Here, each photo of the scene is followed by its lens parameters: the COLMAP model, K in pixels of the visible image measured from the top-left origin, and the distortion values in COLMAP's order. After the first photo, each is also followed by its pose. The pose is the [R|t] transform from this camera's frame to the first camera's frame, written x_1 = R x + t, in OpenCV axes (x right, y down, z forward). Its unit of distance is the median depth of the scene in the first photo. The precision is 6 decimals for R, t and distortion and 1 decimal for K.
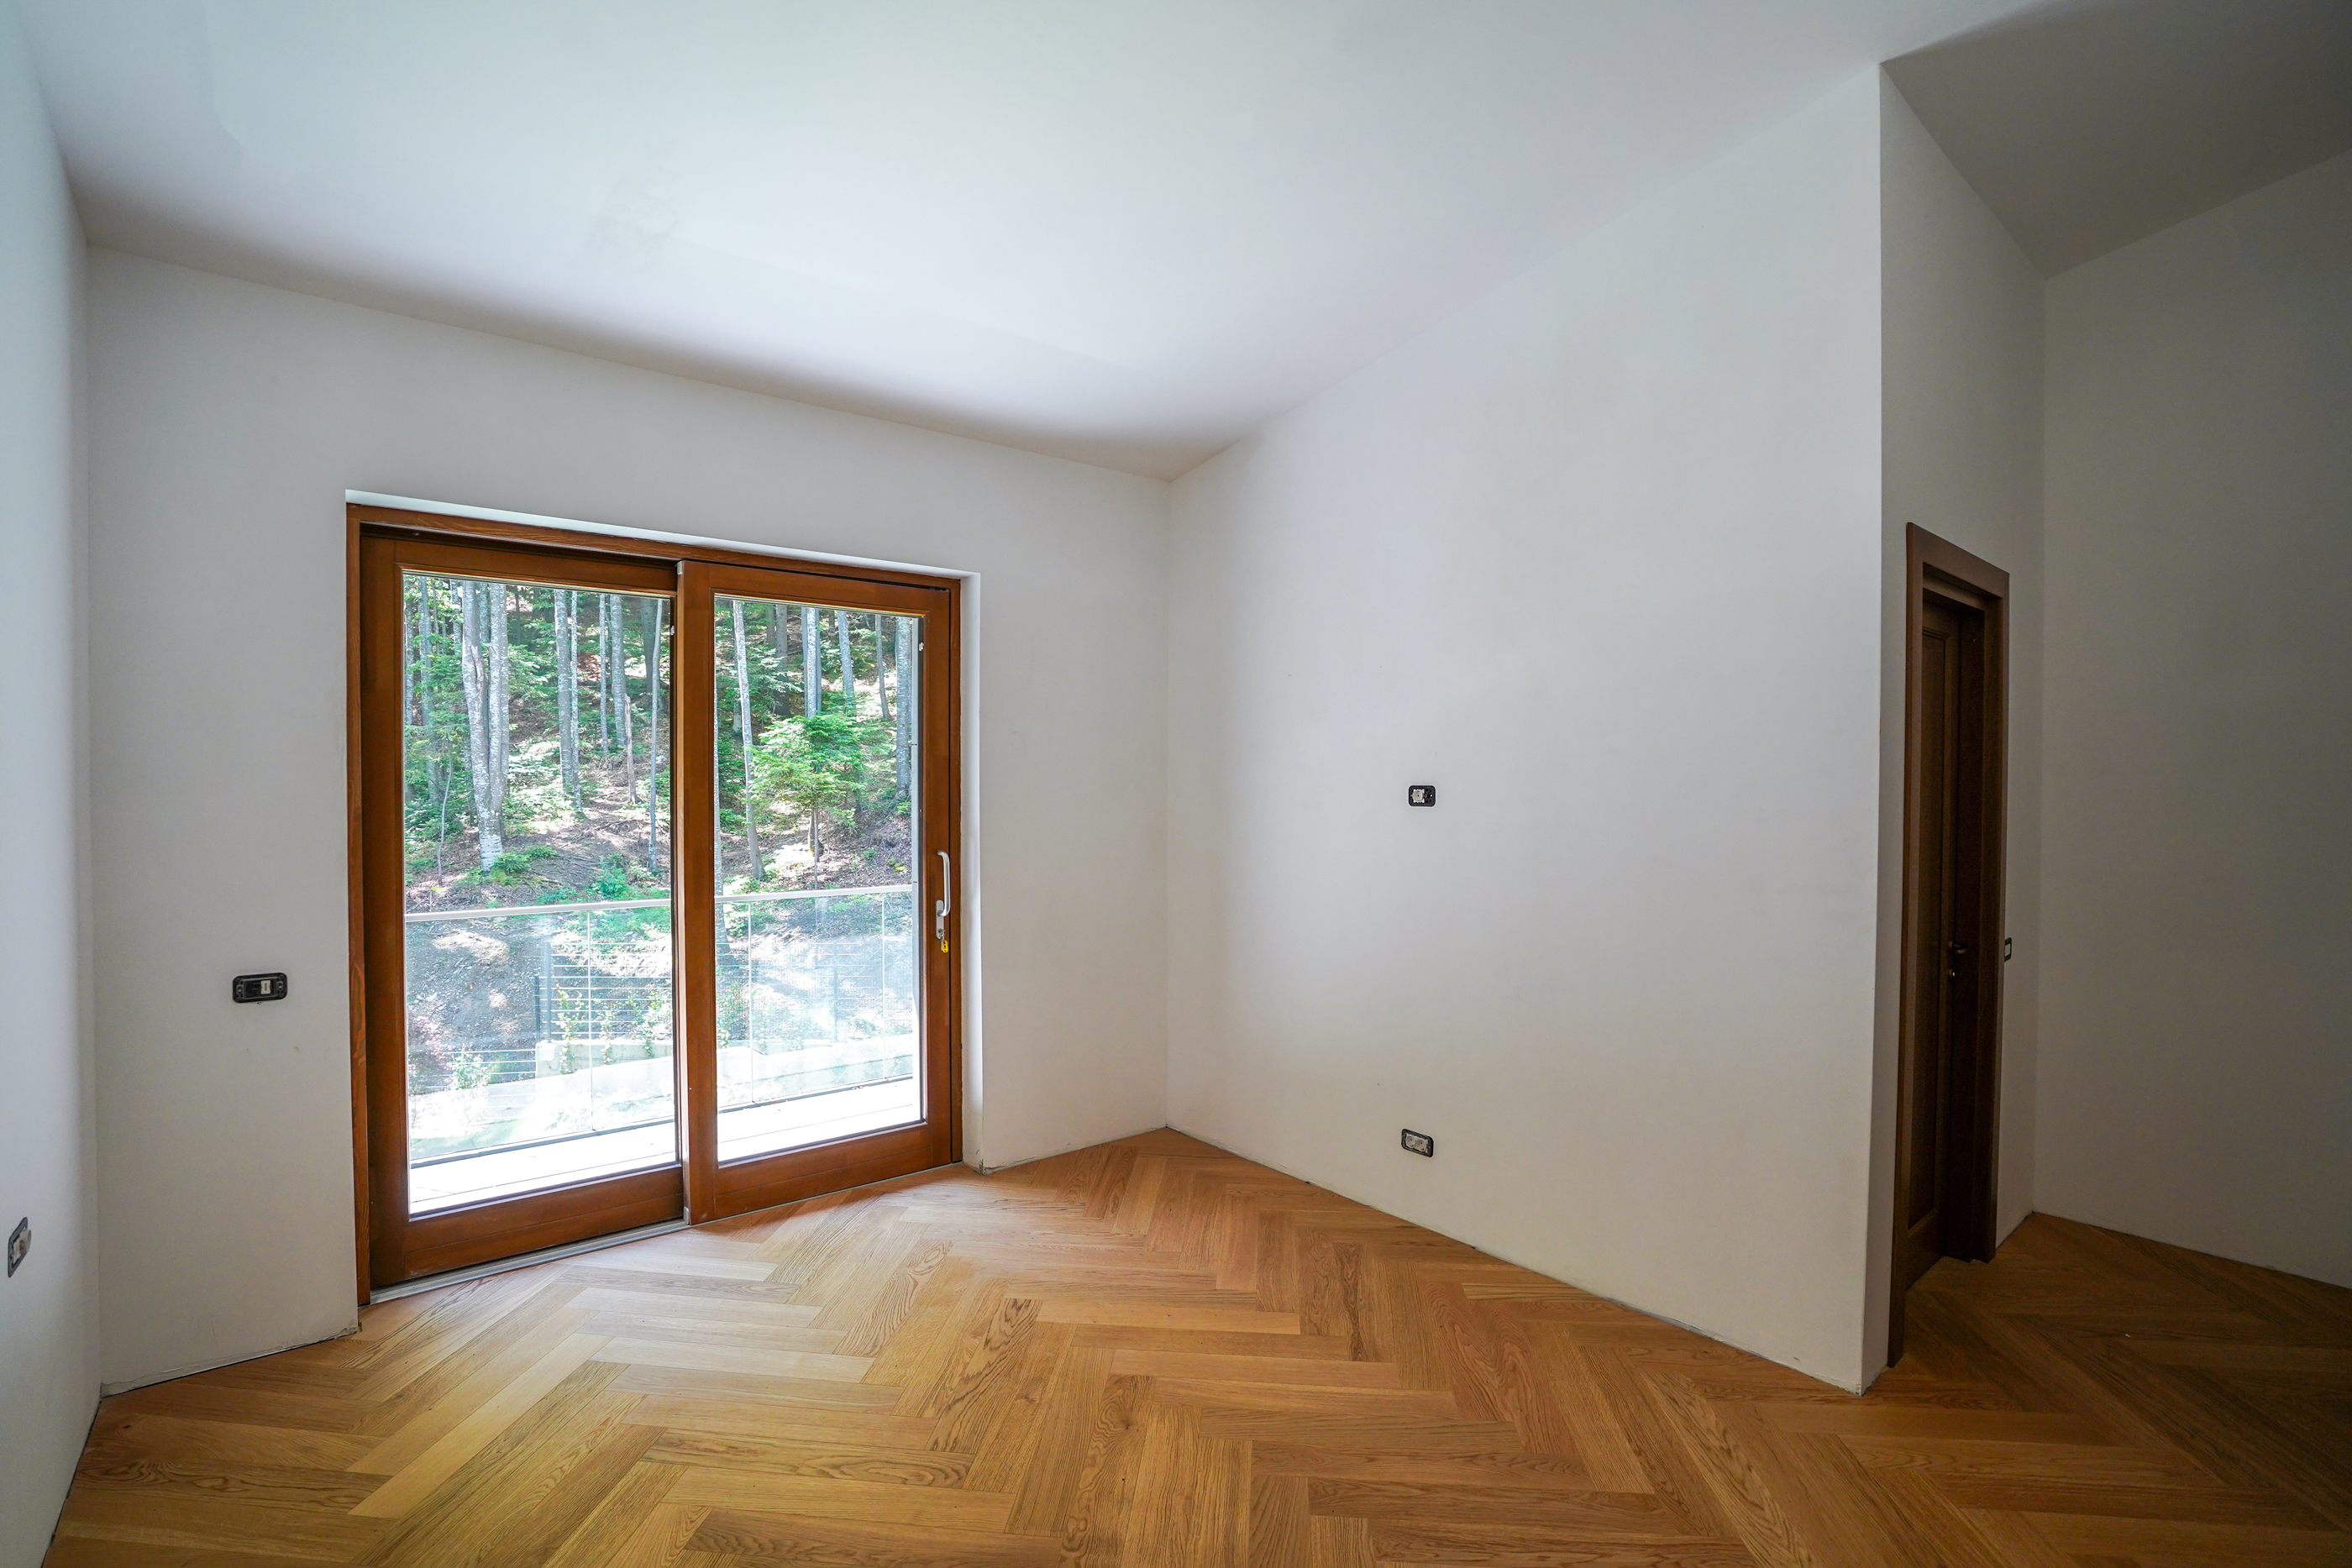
lens RADIAL K [[1084.9, 0, 1167.3], [0, 1084.9, 789.1], [0, 0, 1]] dist [-0.069019, 0.025821]
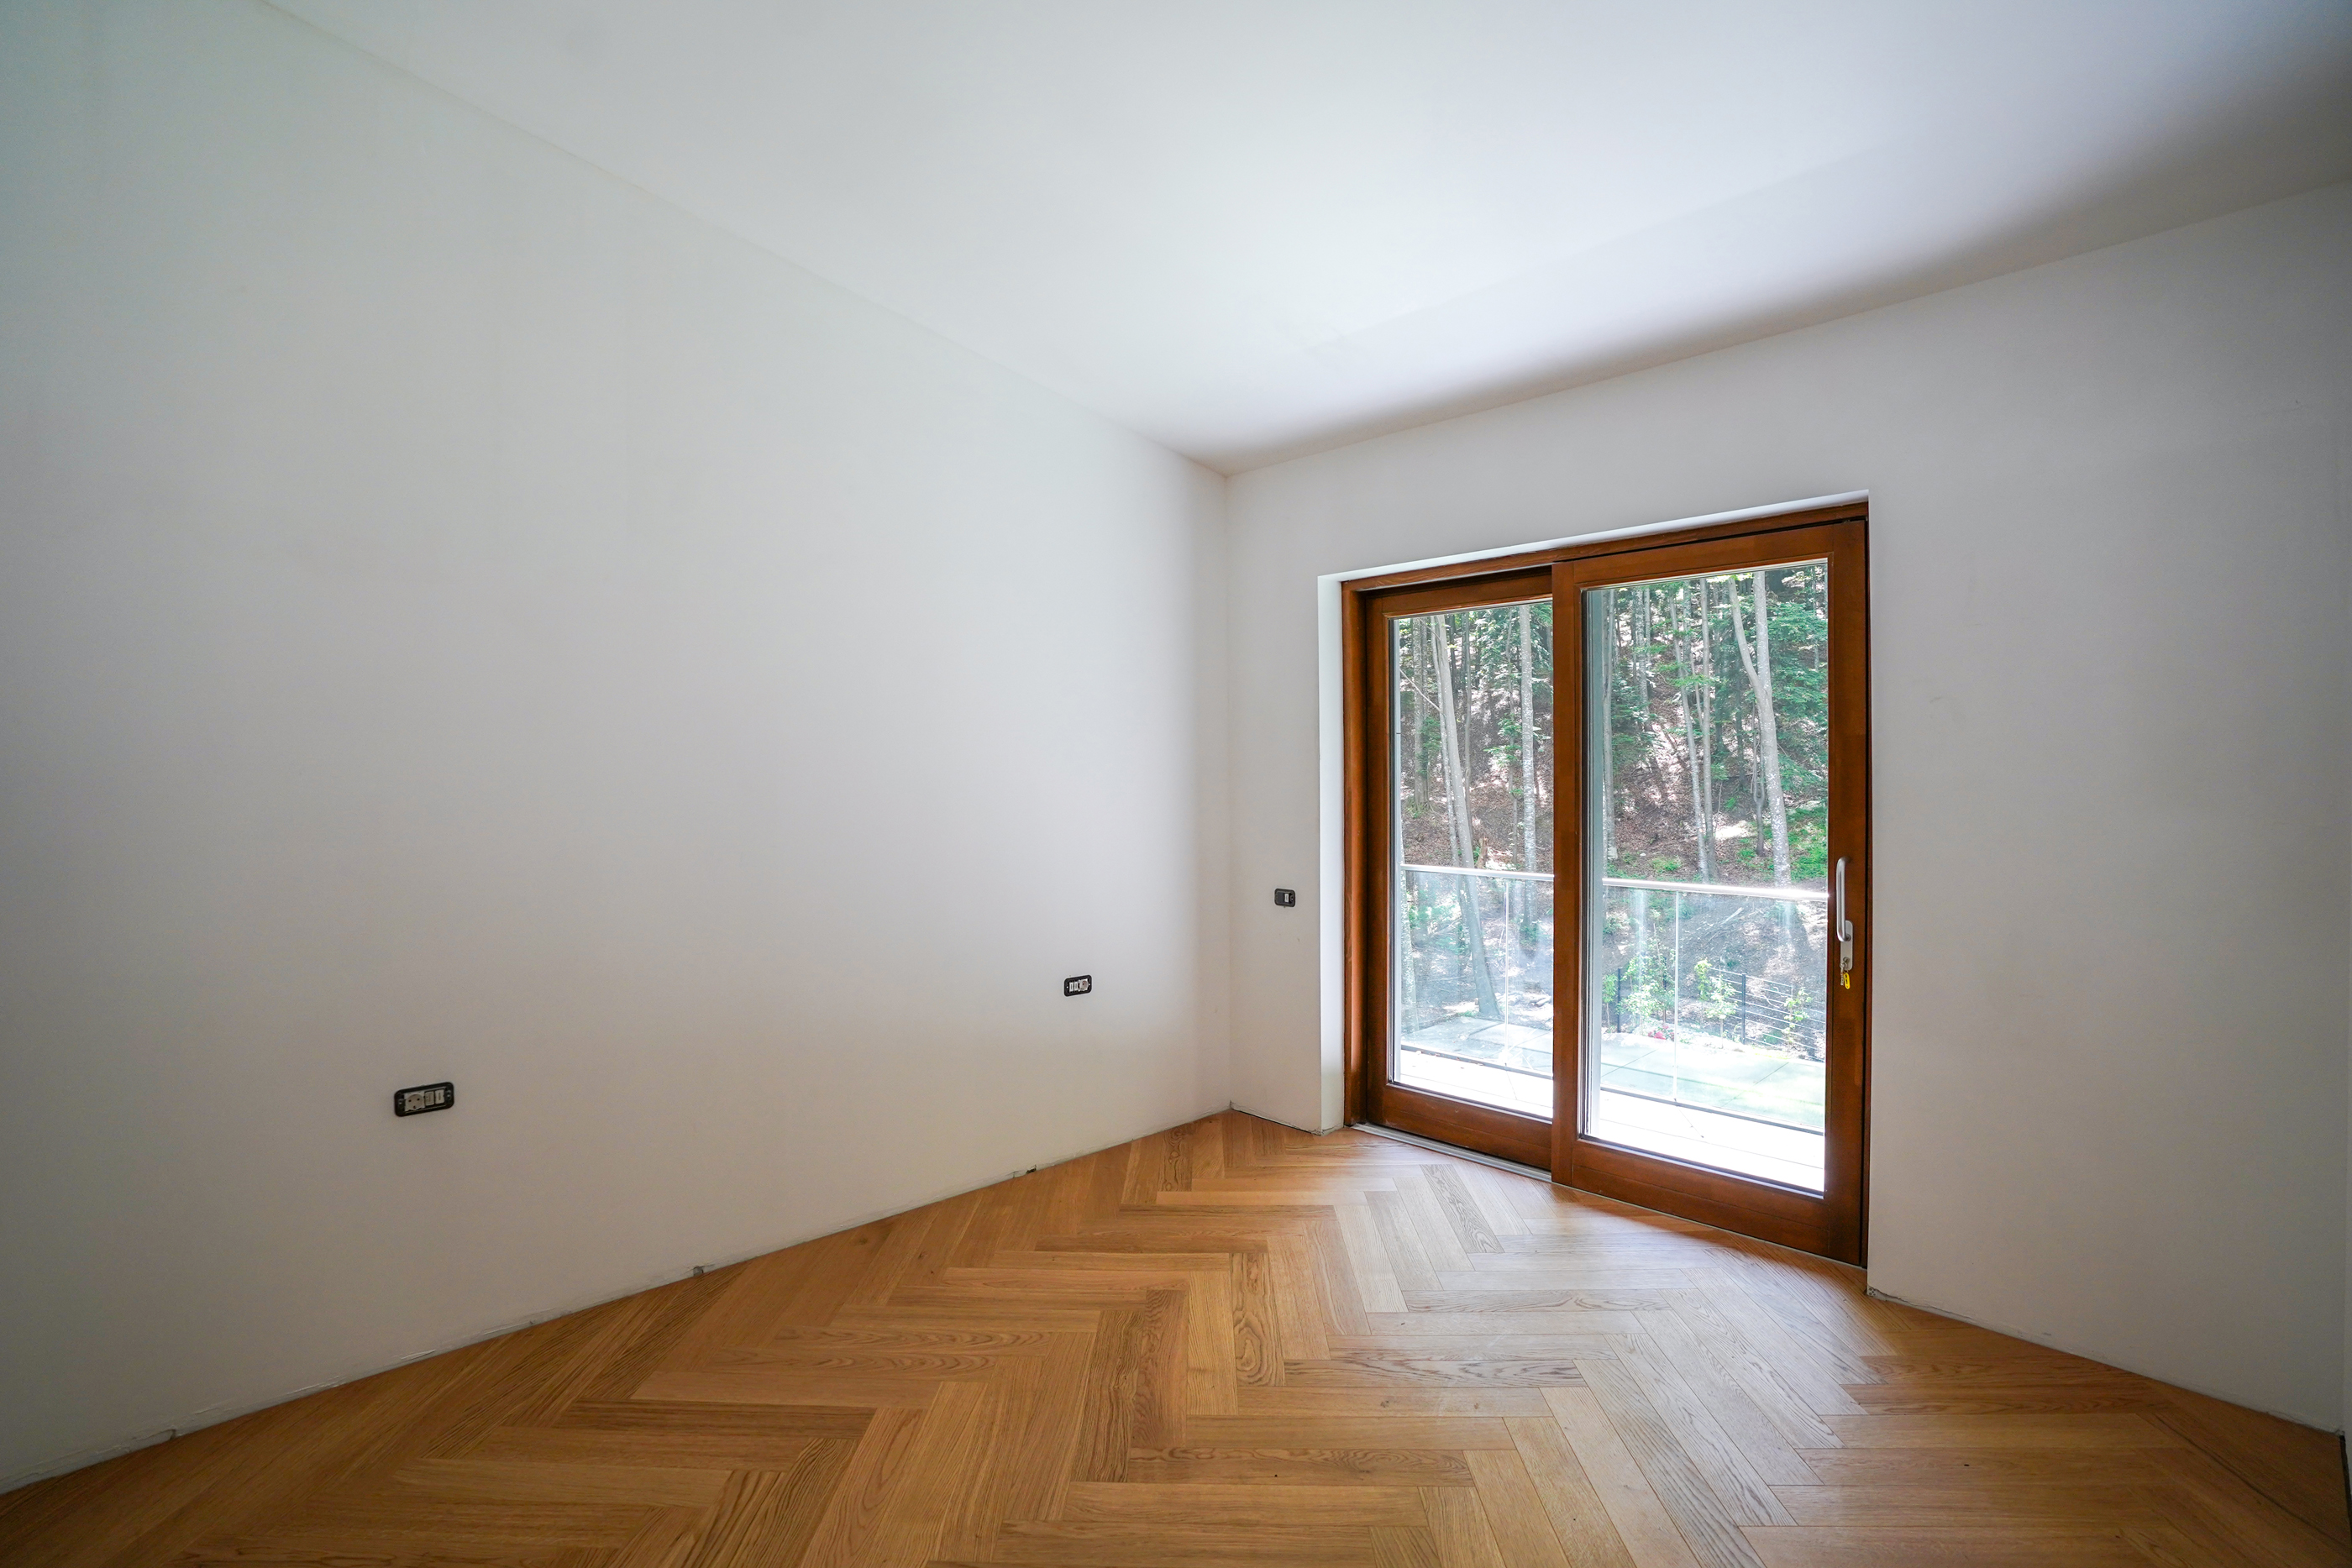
lens RADIAL K [[1084.9, 0, 1159.9], [0, 1084.9, 788.4], [0, 0, 1]] dist [-0.069019, 0.025821]
pose [[0.054641, 0.014807, -0.998396, 0.632129], [-0.000715, 0.999890, 0.014790, -0.003513], [0.998506, -0.000095, 0.054646, 0.569256]]
